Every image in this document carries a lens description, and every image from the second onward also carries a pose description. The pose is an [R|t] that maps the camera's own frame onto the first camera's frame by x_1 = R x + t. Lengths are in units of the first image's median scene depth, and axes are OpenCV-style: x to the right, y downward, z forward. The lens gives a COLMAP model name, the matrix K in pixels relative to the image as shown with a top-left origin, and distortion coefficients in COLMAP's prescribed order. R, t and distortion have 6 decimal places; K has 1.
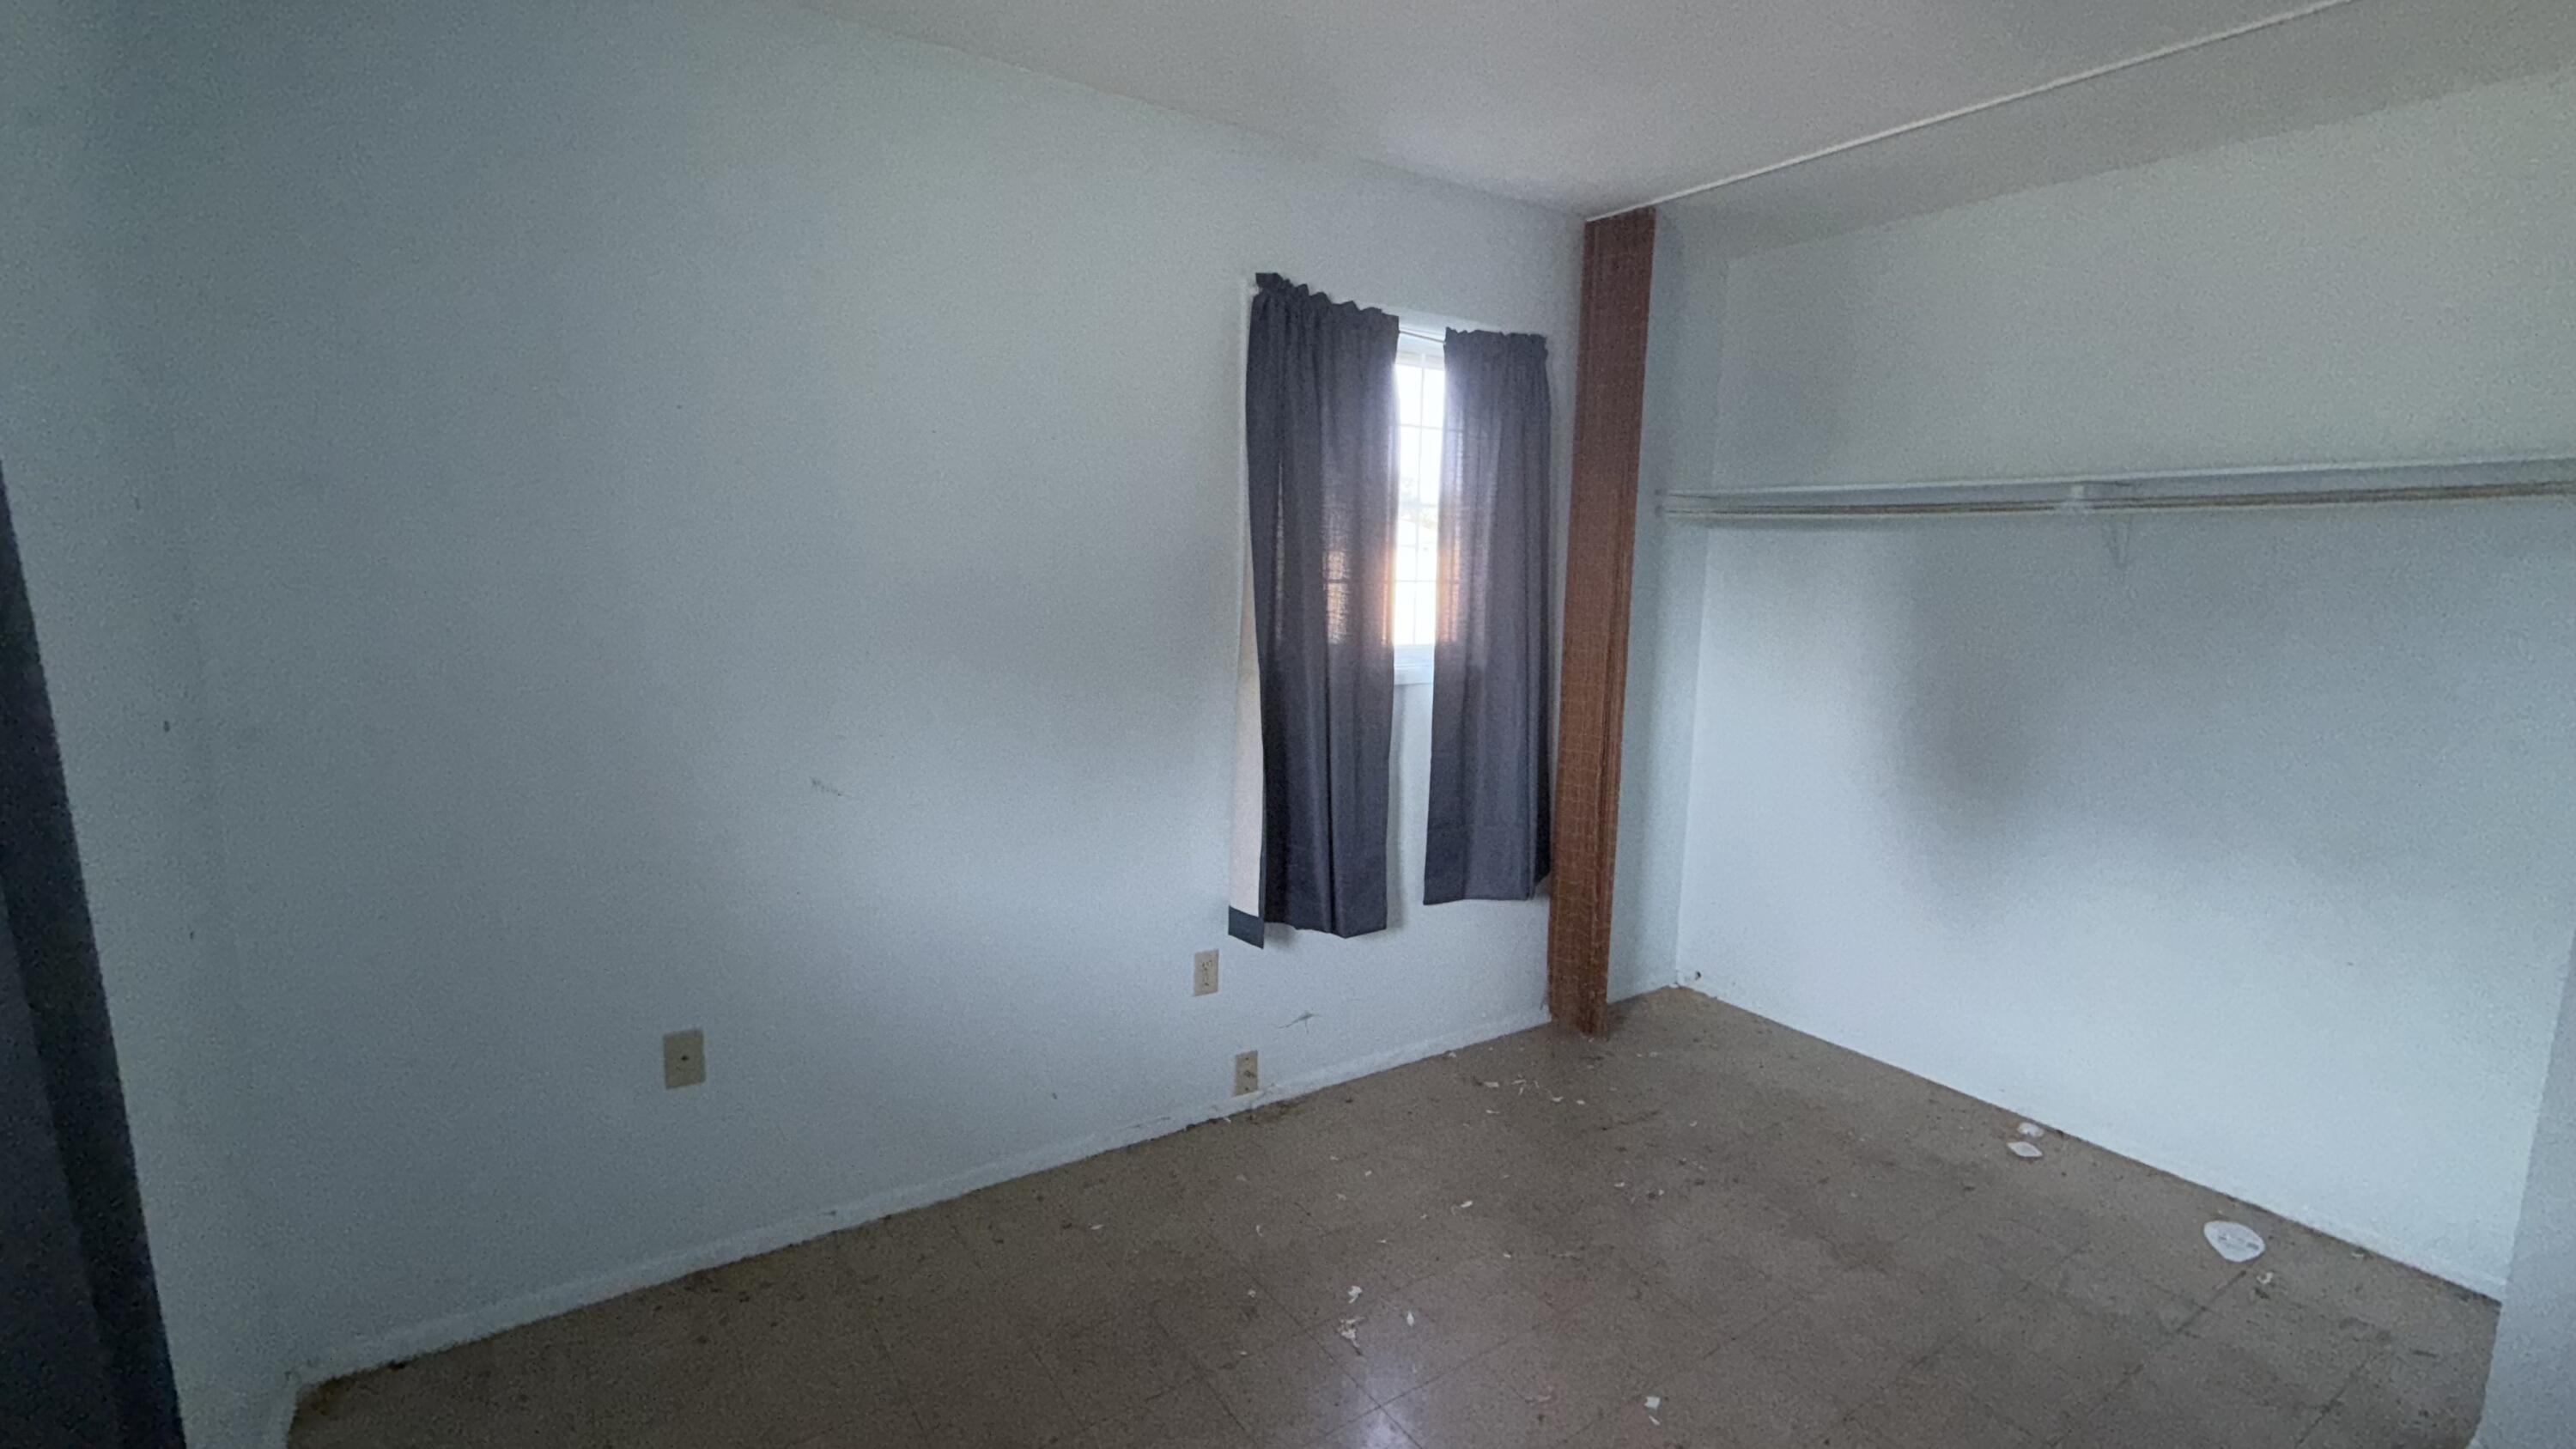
lens RADIAL K [[1134.8, 0, 1288.0], [0, 1134.8, 724.5], [0, 0, 1]] dist [-0.000600, -0.000234]
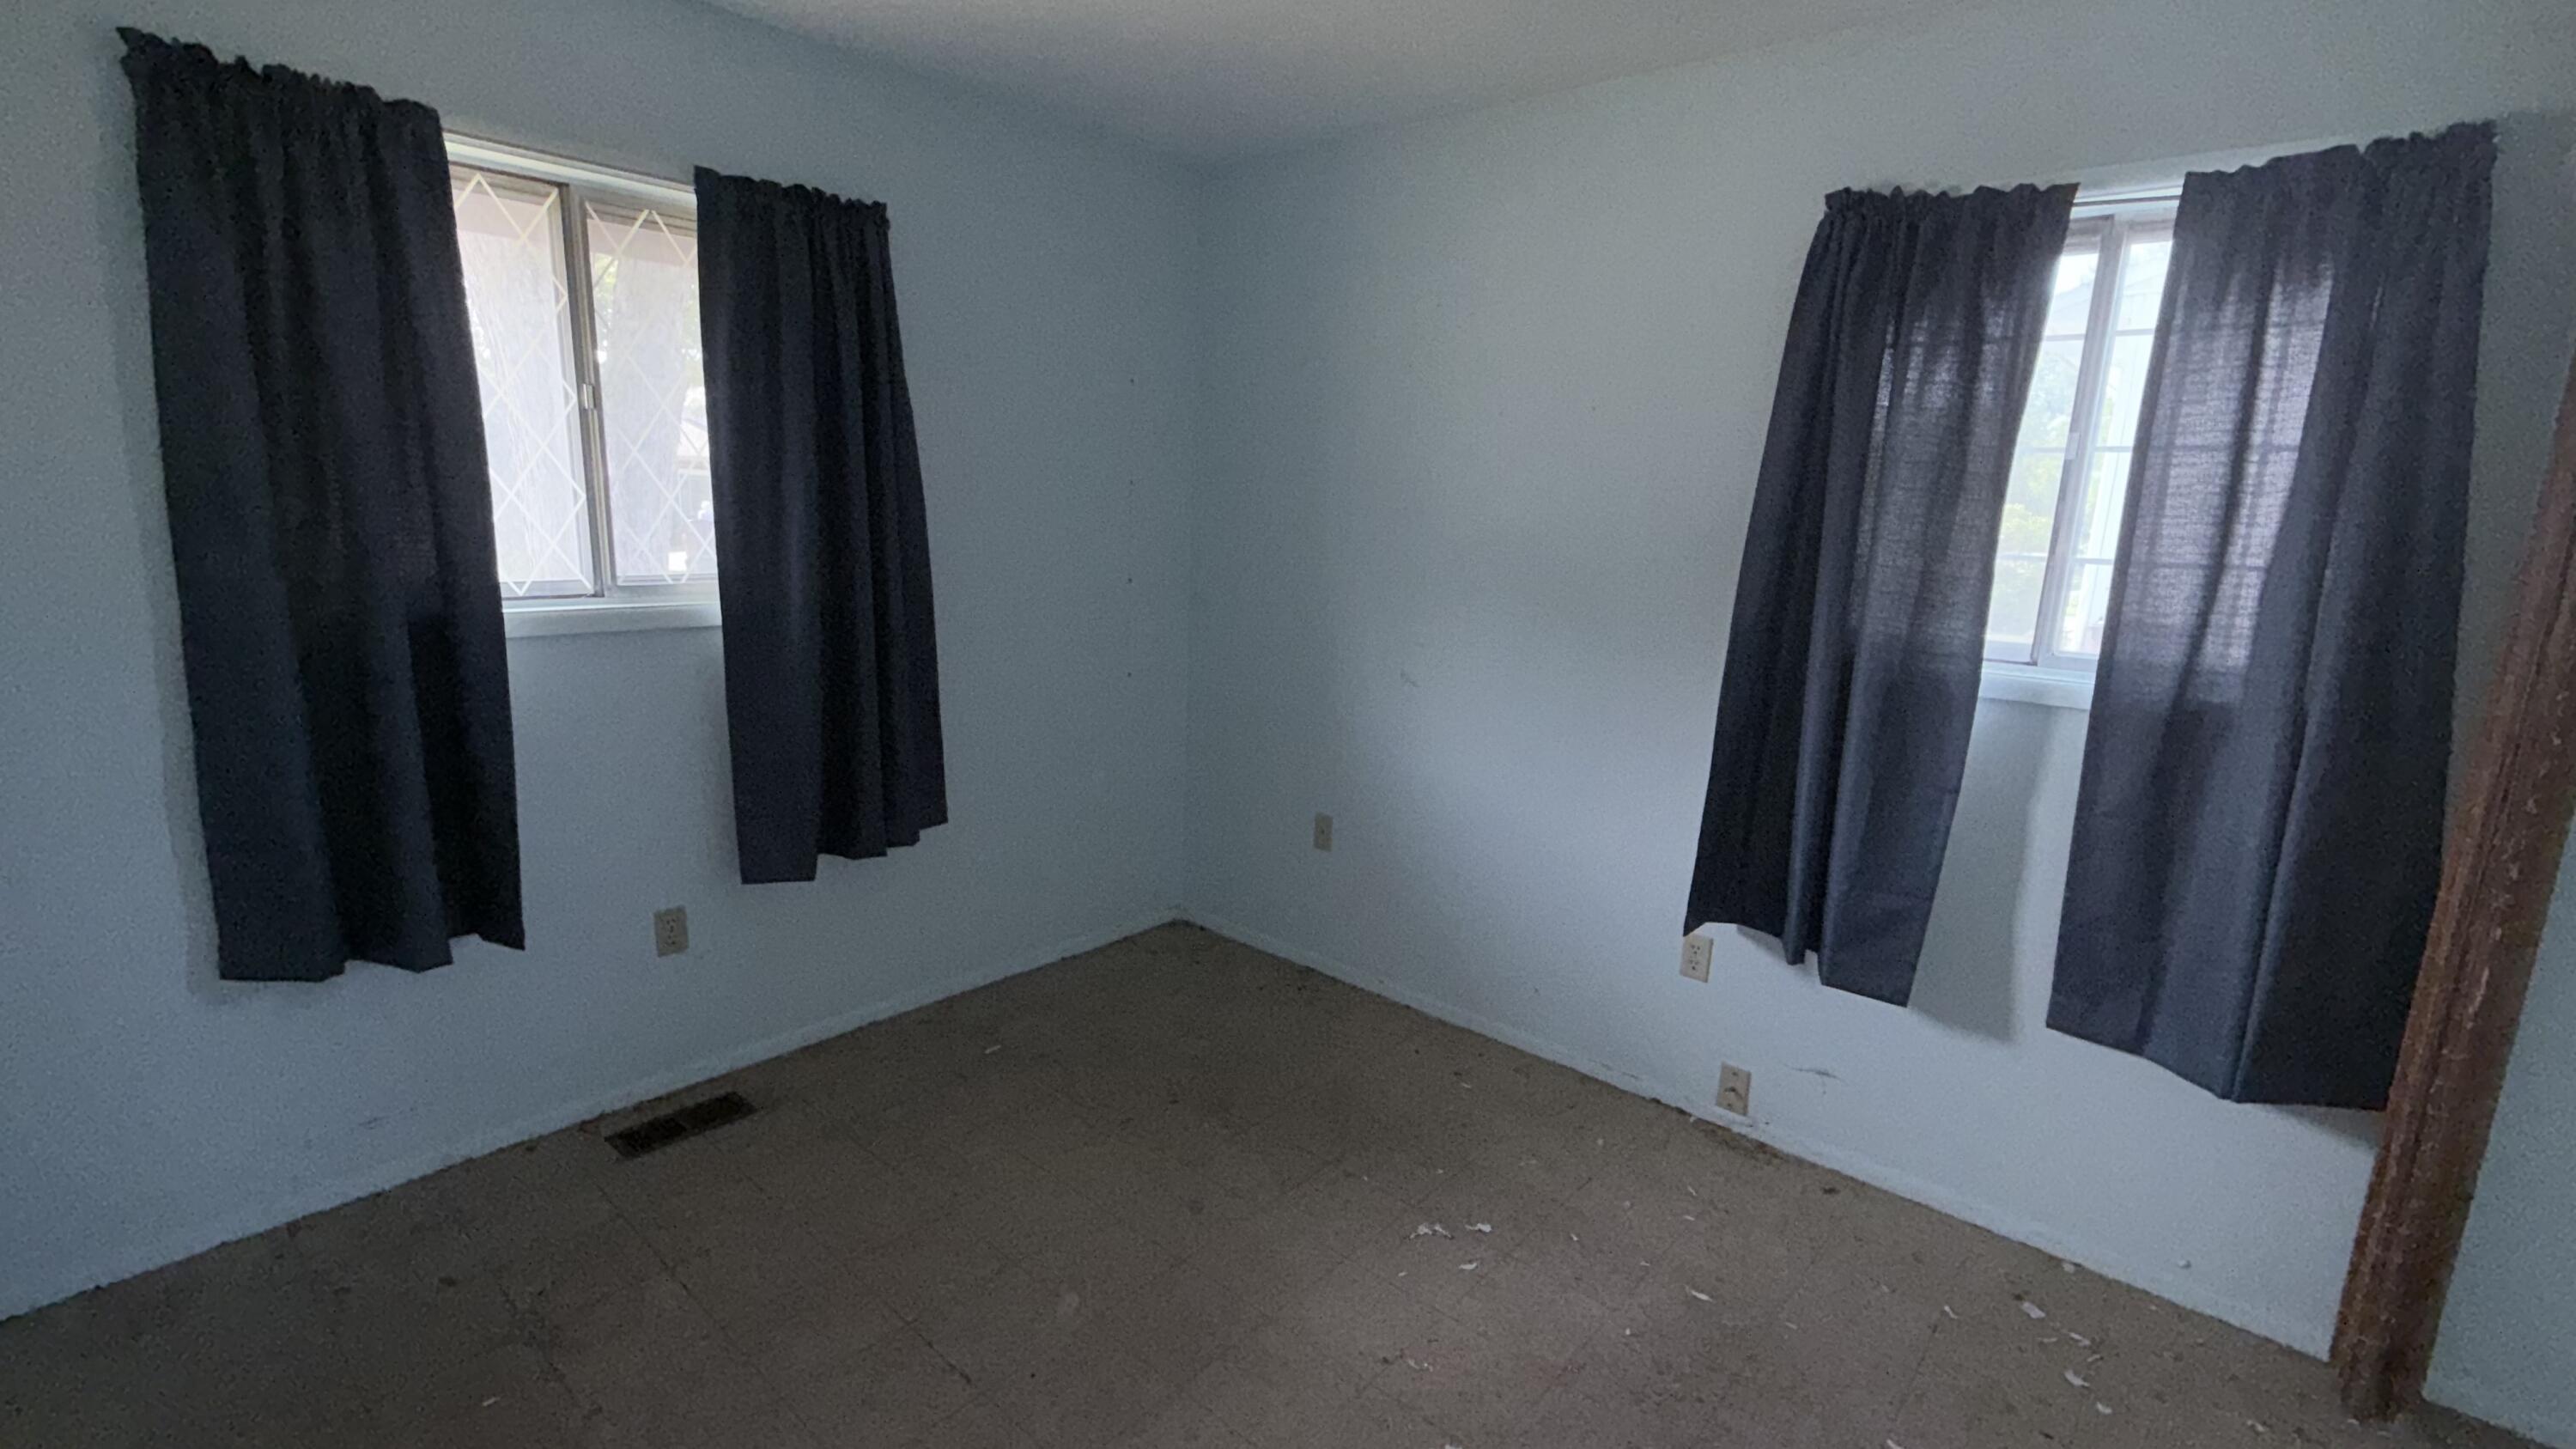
lens RADIAL K [[1134.8, 0, 1288.0], [0, 1134.8, 724.5], [0, 0, 1]] dist [-0.000600, -0.000234]
pose [[0.255090, 0.173988, -0.951135, 0.688773], [-0.169252, 0.976525, 0.133239, -0.040246], [0.951989, 0.126994, 0.278549, 0.367598]]
